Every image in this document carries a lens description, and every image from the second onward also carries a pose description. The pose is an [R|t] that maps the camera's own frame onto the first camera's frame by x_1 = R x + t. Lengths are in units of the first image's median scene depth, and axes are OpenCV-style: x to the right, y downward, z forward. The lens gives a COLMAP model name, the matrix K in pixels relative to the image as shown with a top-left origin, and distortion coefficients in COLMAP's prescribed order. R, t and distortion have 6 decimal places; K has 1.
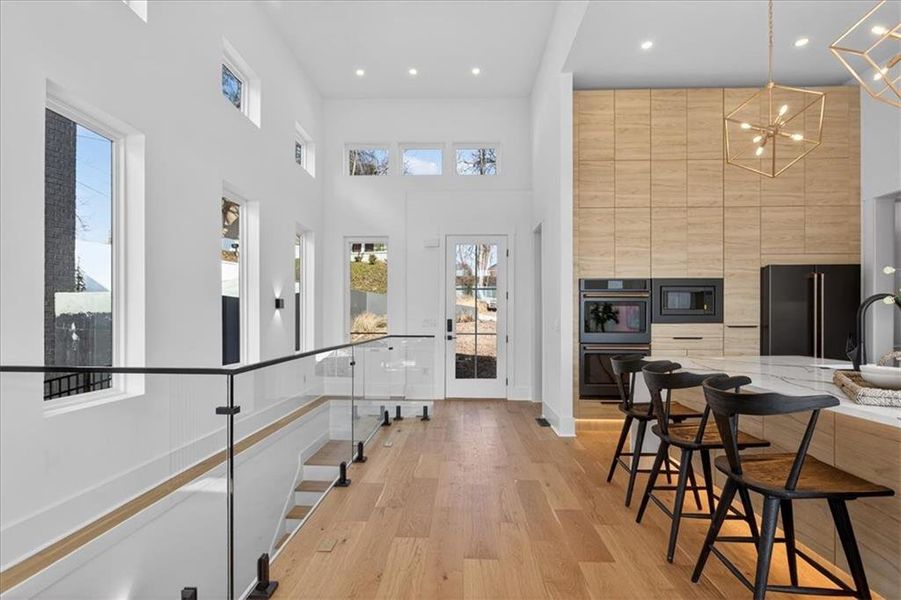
lens RADIAL K [[434.6, 0, 452.3], [0, 434.6, 319.8], [0, 0, 1]] dist [-0.000954, -0.000320]
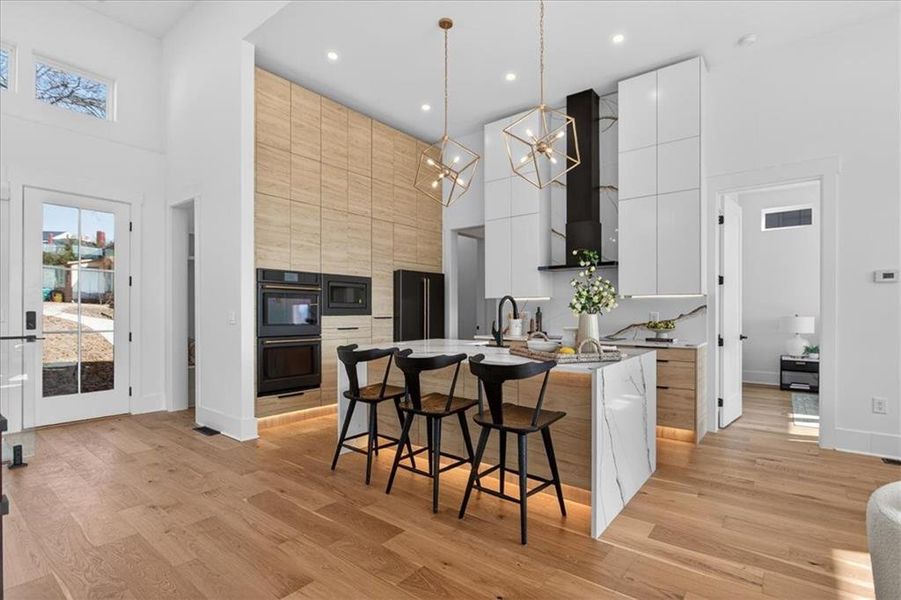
lens RADIAL K [[434.3, 0, 447.3], [0, 434.3, 313.4], [0, 0, 1]] dist [-0.021994, -0.000090]
pose [[0.601406, -0.001759, 0.798942, -0.204270], [-0.001522, 0.999993, 0.003348, -0.001345], [-0.798942, -0.003230, 0.601399, 0.115316]]
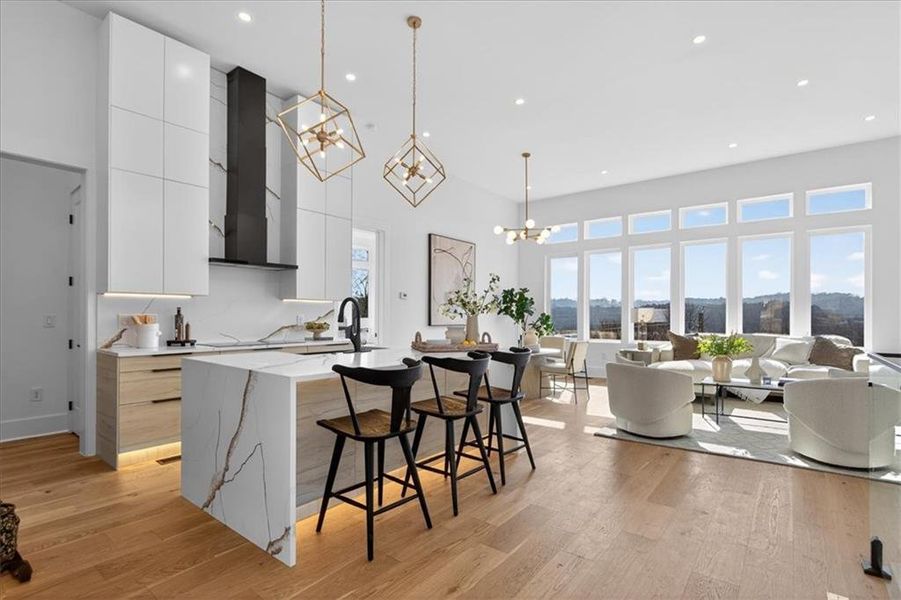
lens RADIAL K [[434.3, 0, 447.3], [0, 434.3, 313.4], [0, 0, 1]] dist [-0.021994, -0.000090]
pose [[-0.801232, -0.000142, 0.598353, -0.088482], [-0.004462, 0.999974, -0.005737, -0.000539], [-0.598337, -0.007266, -0.801212, 1.011442]]
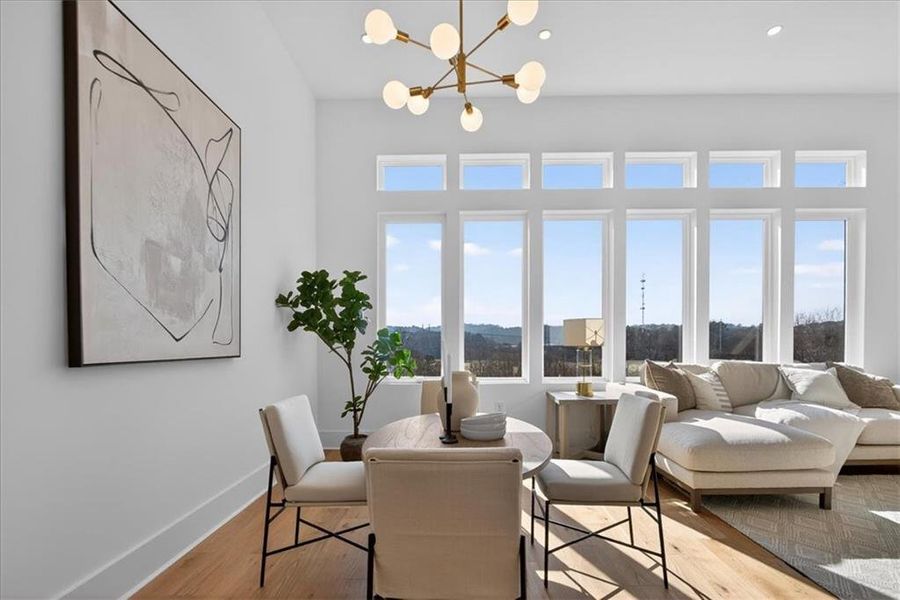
lens RADIAL K [[454.6, 0, 465.0], [0, 454.6, 345.2], [0, 0, 1]] dist [-0.001291, 0.000307]
pose [[-0.999370, 0.001868, -0.035453, 0.571634], [0.001710, 0.999988, 0.004488, 0.015989], [0.035461, 0.004424, -0.999361, 0.202697]]
